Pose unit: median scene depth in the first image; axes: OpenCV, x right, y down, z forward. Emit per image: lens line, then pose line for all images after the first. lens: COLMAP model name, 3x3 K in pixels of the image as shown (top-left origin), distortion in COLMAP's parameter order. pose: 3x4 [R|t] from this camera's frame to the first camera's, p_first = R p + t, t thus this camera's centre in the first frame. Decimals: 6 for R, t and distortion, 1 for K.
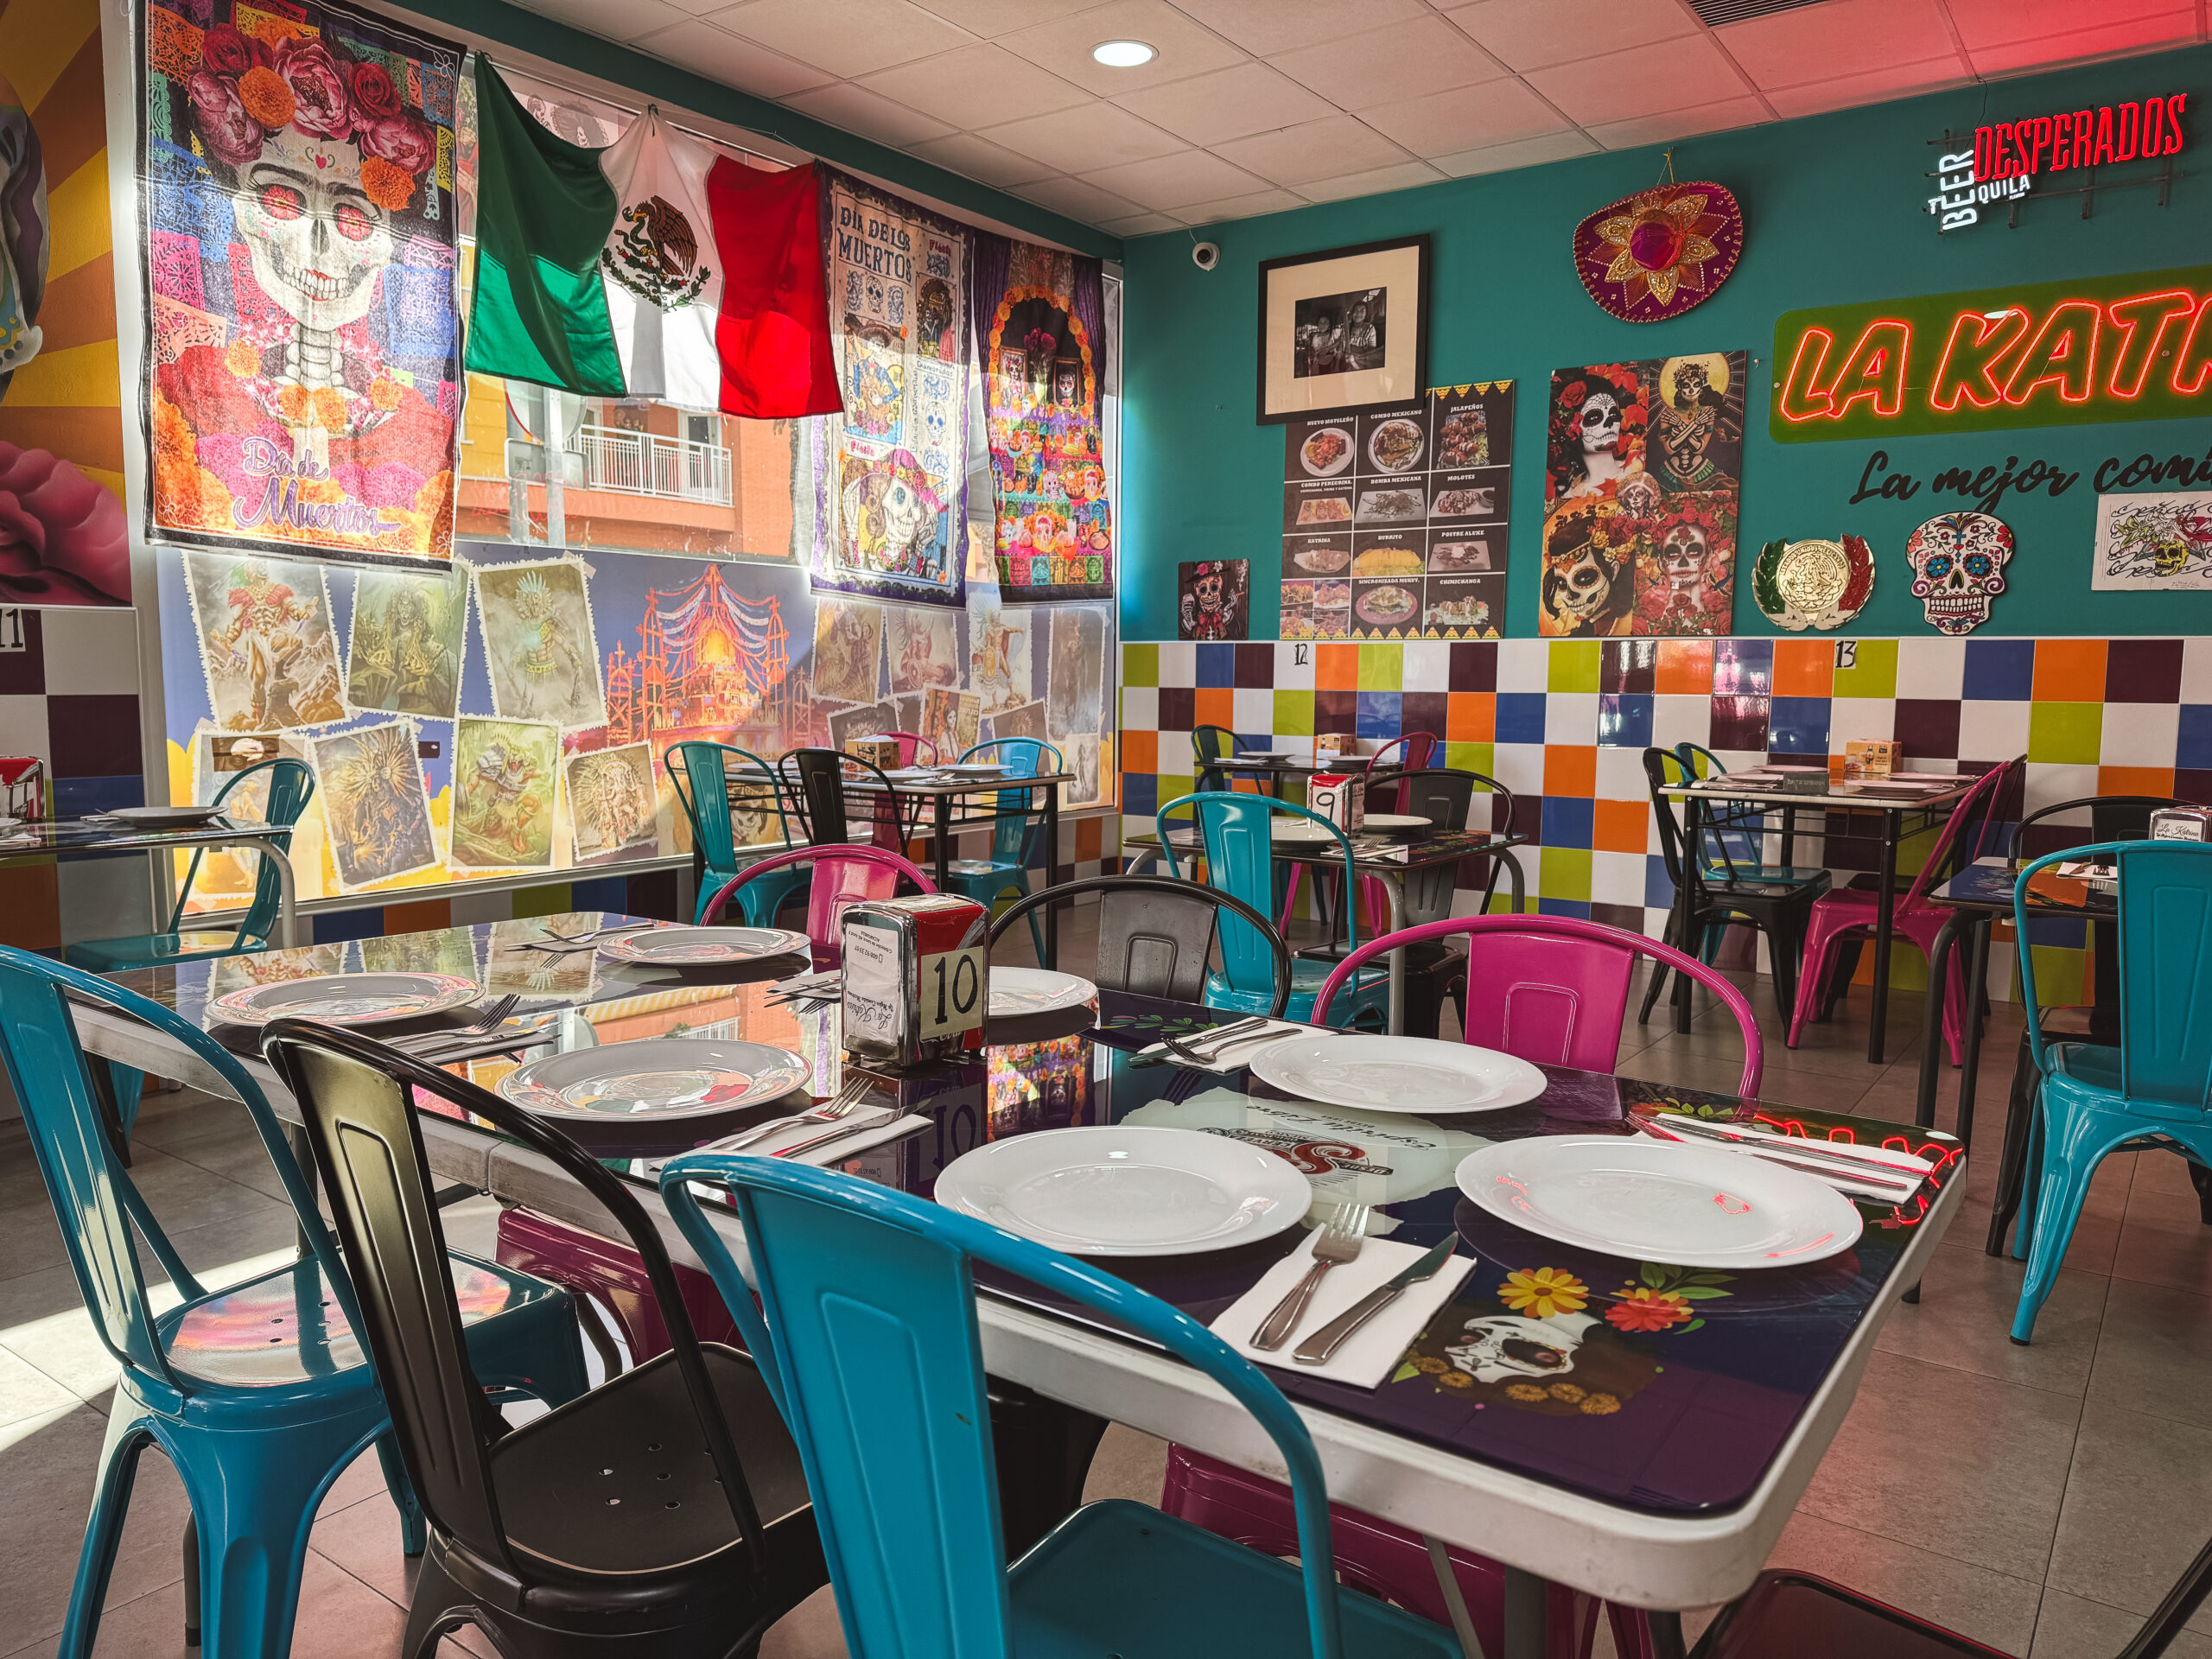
lens RADIAL K [[1541.0, 0, 1077.7], [0, 1541.0, 868.9], [0, 0, 1]] dist [-0.001825, -0.027527]
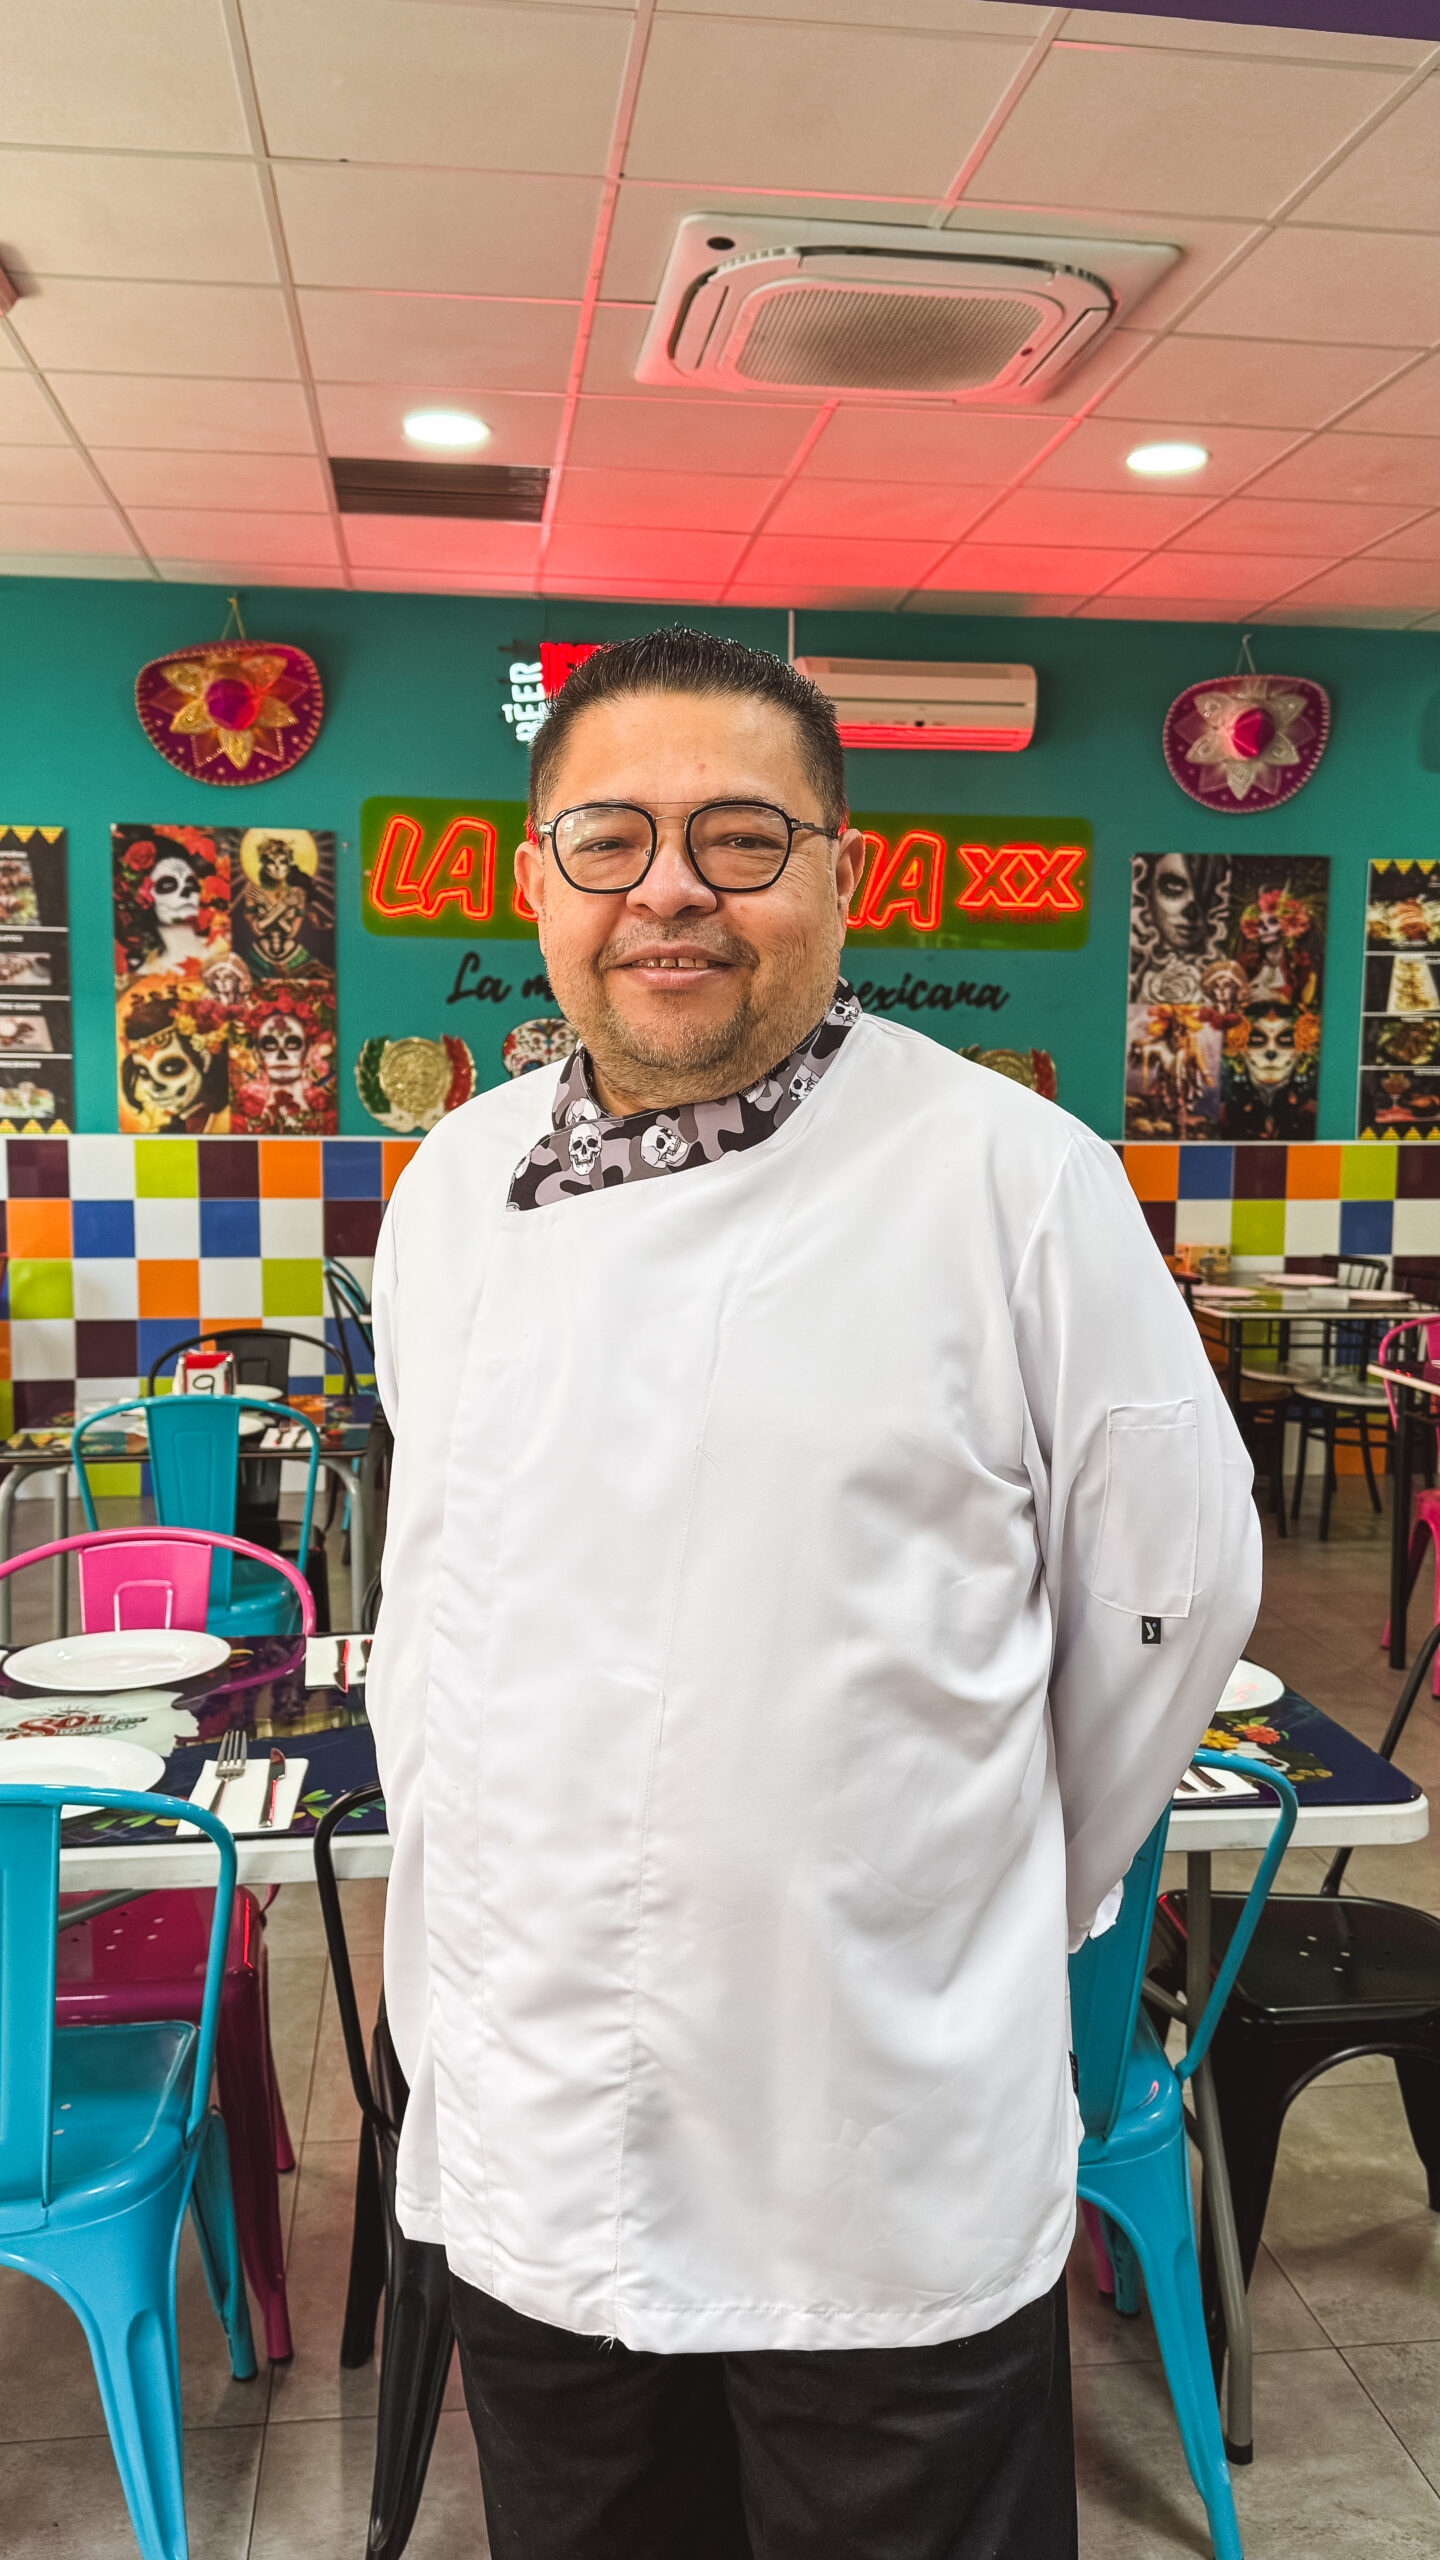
lens RADIAL K [[2081.2, 0, 709.5], [0, 2081.2, 1288.9], [0, 0, 1]] dist [0.085146, -0.000589]
pose [[0.728817, -0.064945, 0.681622, -0.280516], [0.081814, 0.996620, 0.007478, -0.051054], [-0.679803, 0.050316, 0.731667, -0.071835]]
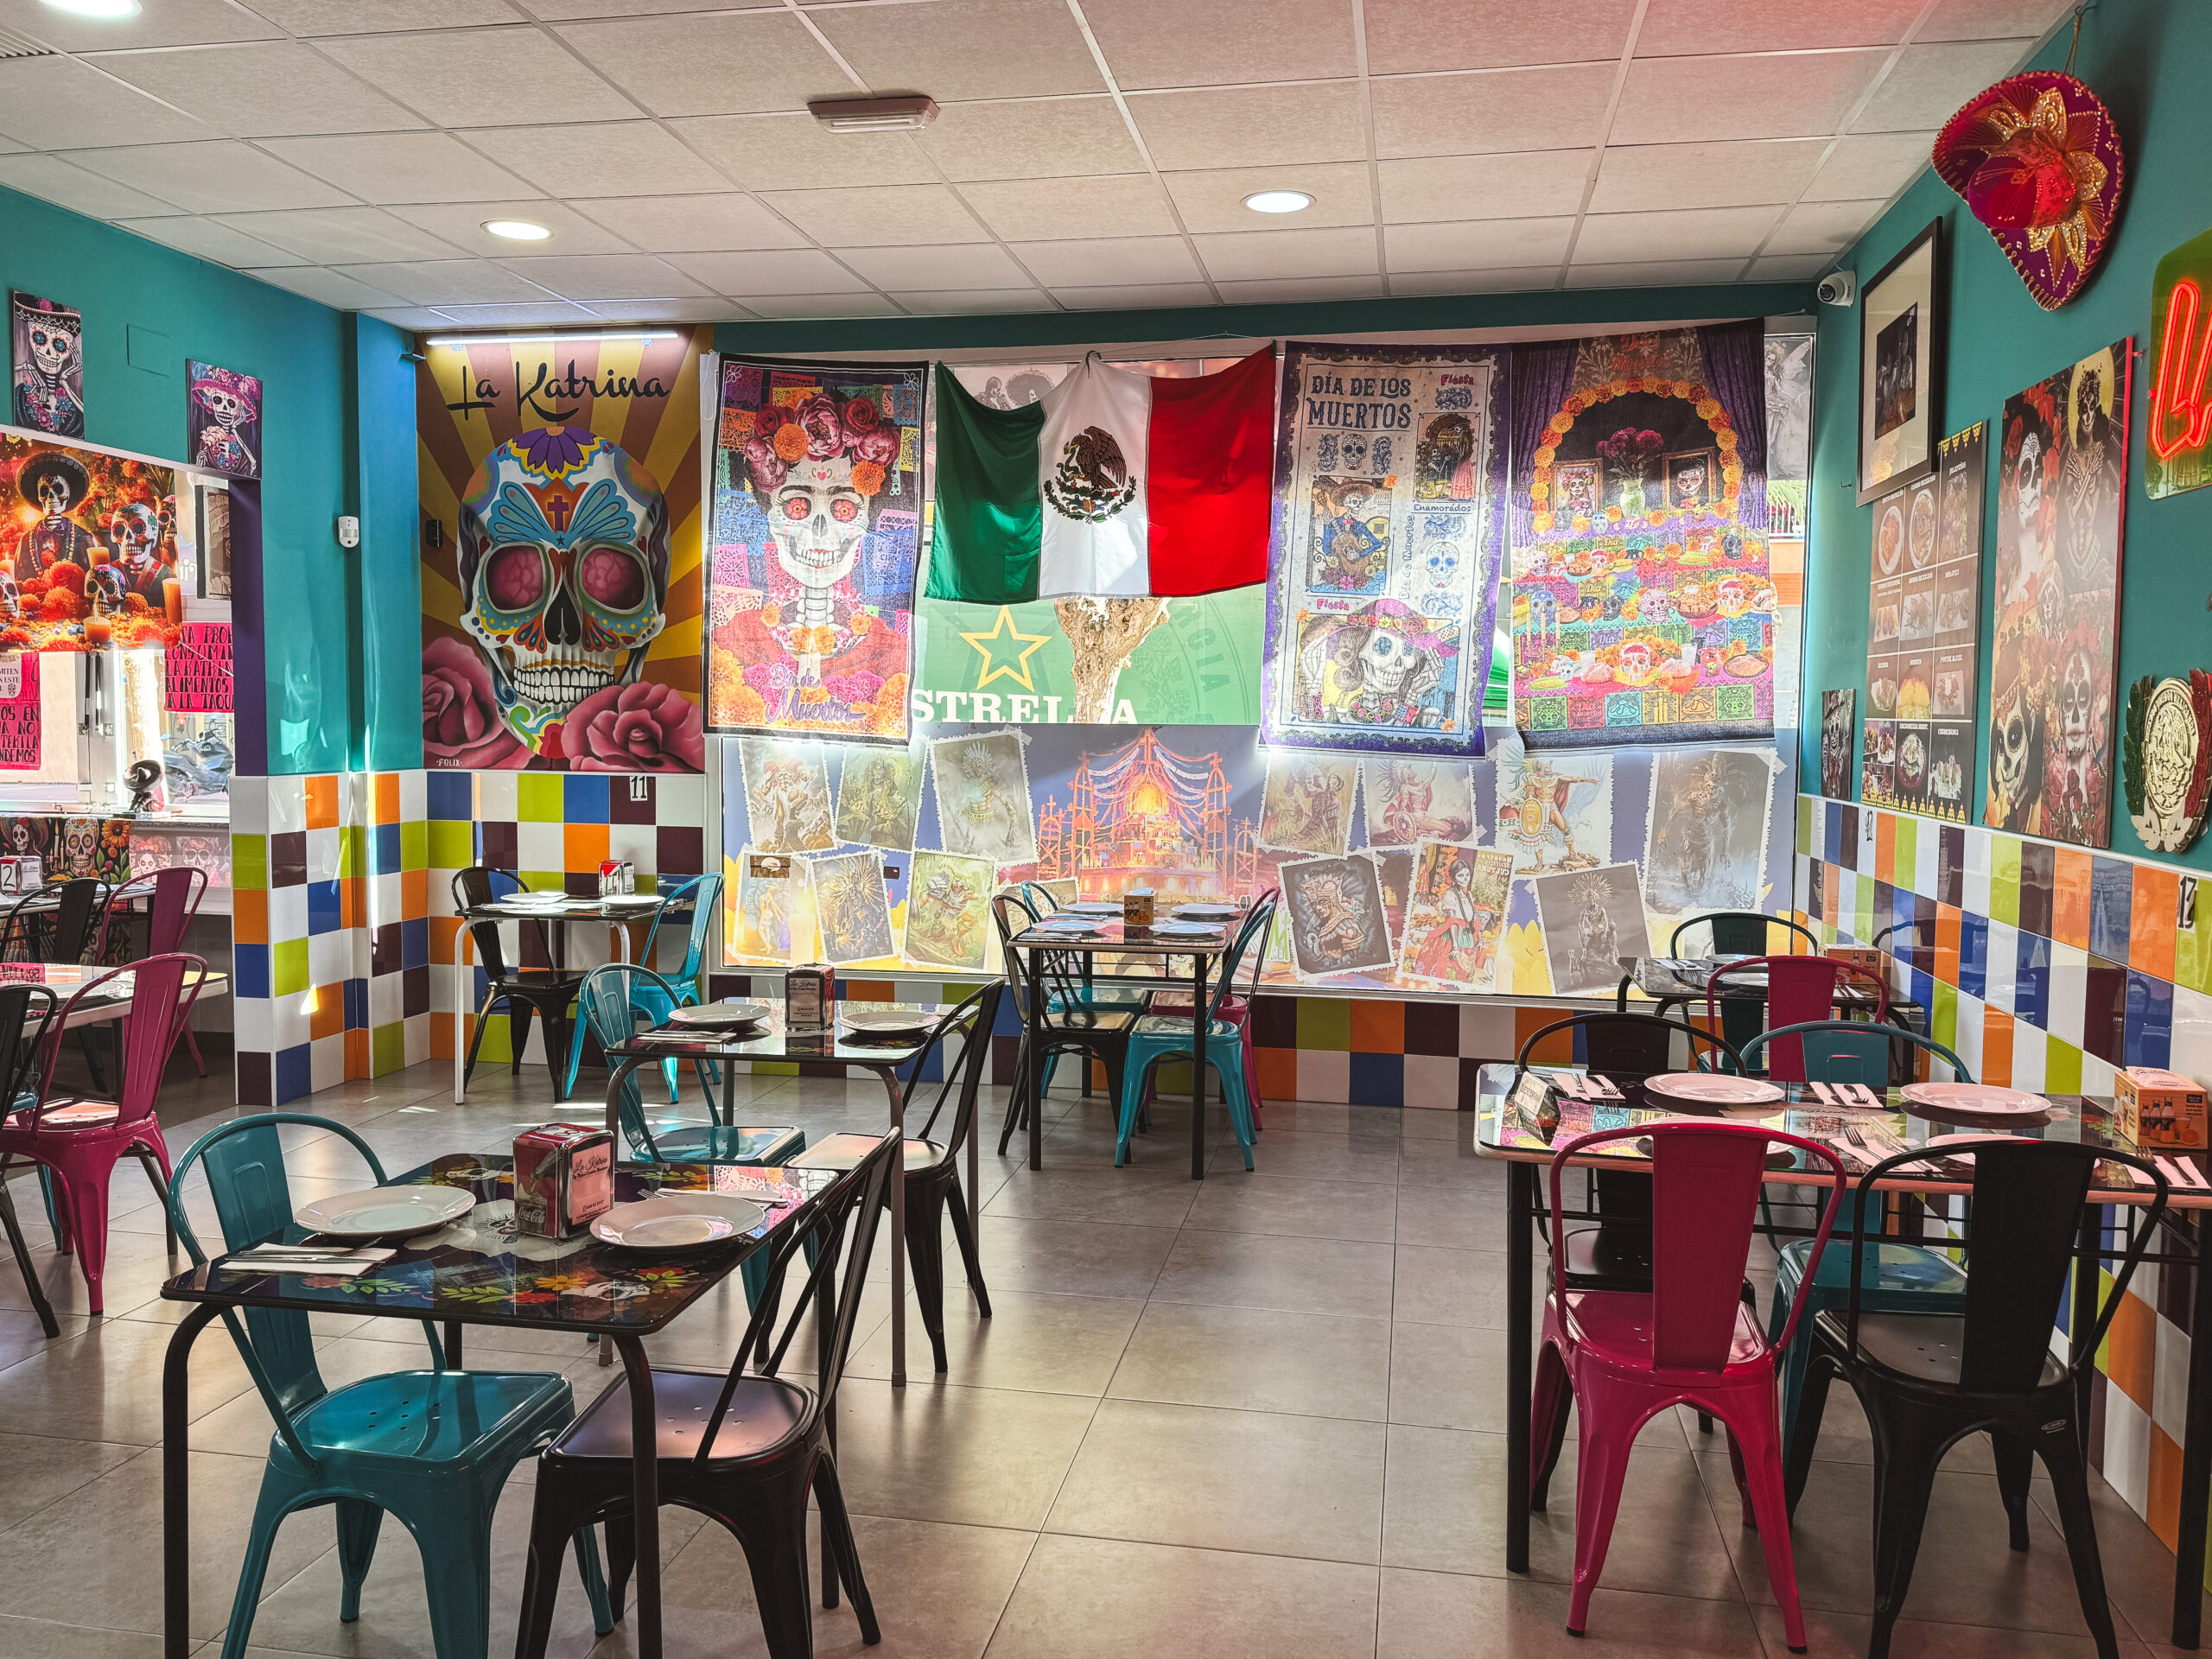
lens RADIAL K [[1725.7, 0, 1104.2], [0, 1725.7, 818.9], [0, 0, 1]] dist [0.144511, 0.000335]
pose [[0.431053, 0.052574, -0.900794, 0.858456], [-0.118130, 0.992997, 0.001427, -0.122223], [0.894561, 0.105795, 0.434245, 0.402202]]
